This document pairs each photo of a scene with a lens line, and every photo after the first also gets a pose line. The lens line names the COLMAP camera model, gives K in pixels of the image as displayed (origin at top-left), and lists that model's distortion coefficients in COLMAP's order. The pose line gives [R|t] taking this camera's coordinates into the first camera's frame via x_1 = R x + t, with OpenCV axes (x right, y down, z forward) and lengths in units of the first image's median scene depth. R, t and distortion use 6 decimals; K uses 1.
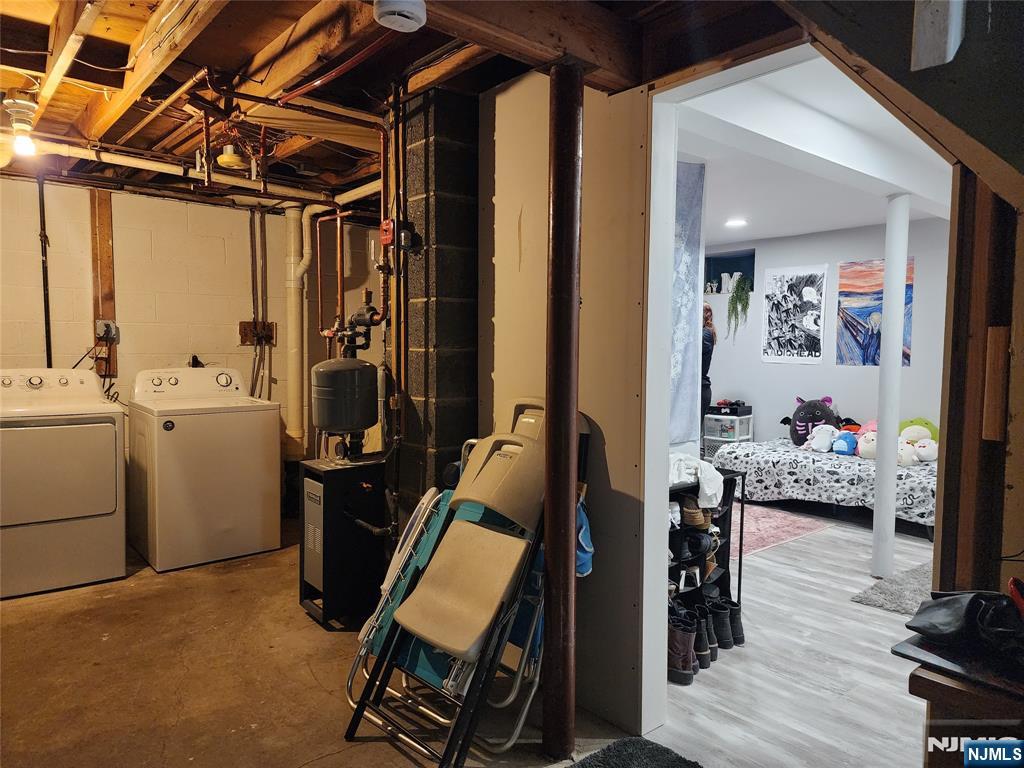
lens RADIAL K [[662.9, 0, 512.0], [0, 662.9, 384.0], [0, 0, 1]] dist [0.092855, -0.084240]
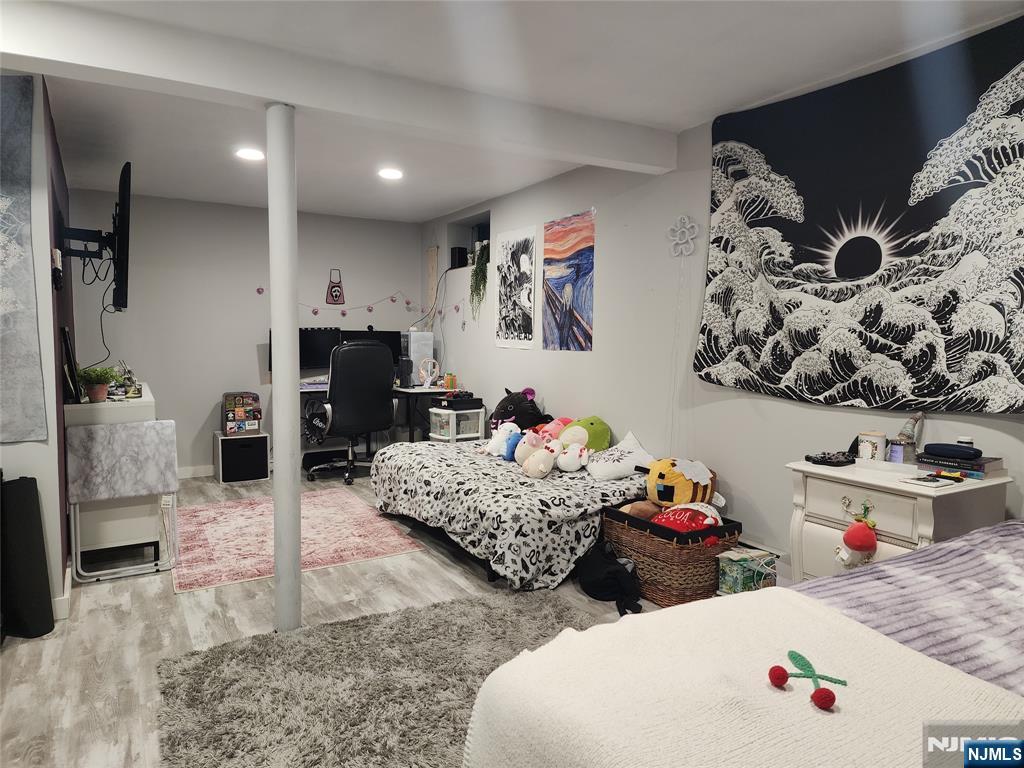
lens RADIAL K [[662.9, 0, 512.0], [0, 662.9, 384.0], [0, 0, 1]] dist [0.092855, -0.084240]
pose [[0.984930, 0.011395, -0.172577, 0.553093], [-0.009237, 0.999869, 0.013302, 0.002618], [0.172705, -0.011508, 0.984906, 0.194190]]
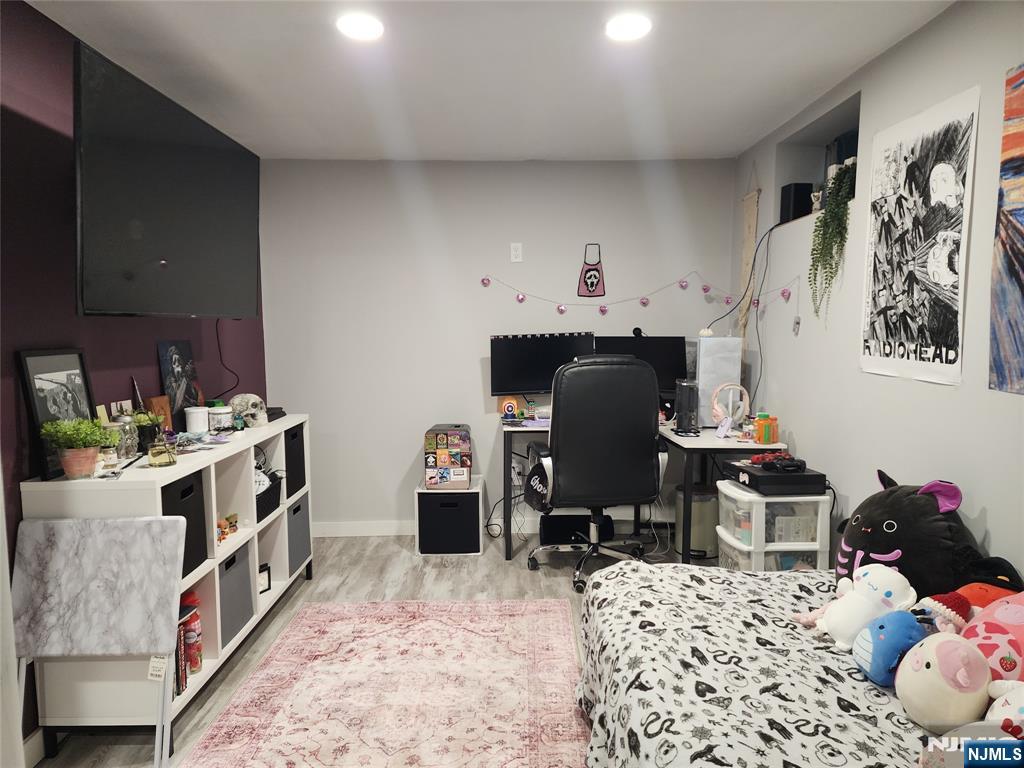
lens RADIAL K [[662.9, 0, 512.0], [0, 662.9, 384.0], [0, 0, 1]] dist [0.092855, -0.084240]
pose [[0.765001, 0.044273, -0.642506, 0.489351], [-0.028220, 0.998980, 0.035237, -0.034189], [0.643411, -0.008824, 0.765470, 0.567584]]
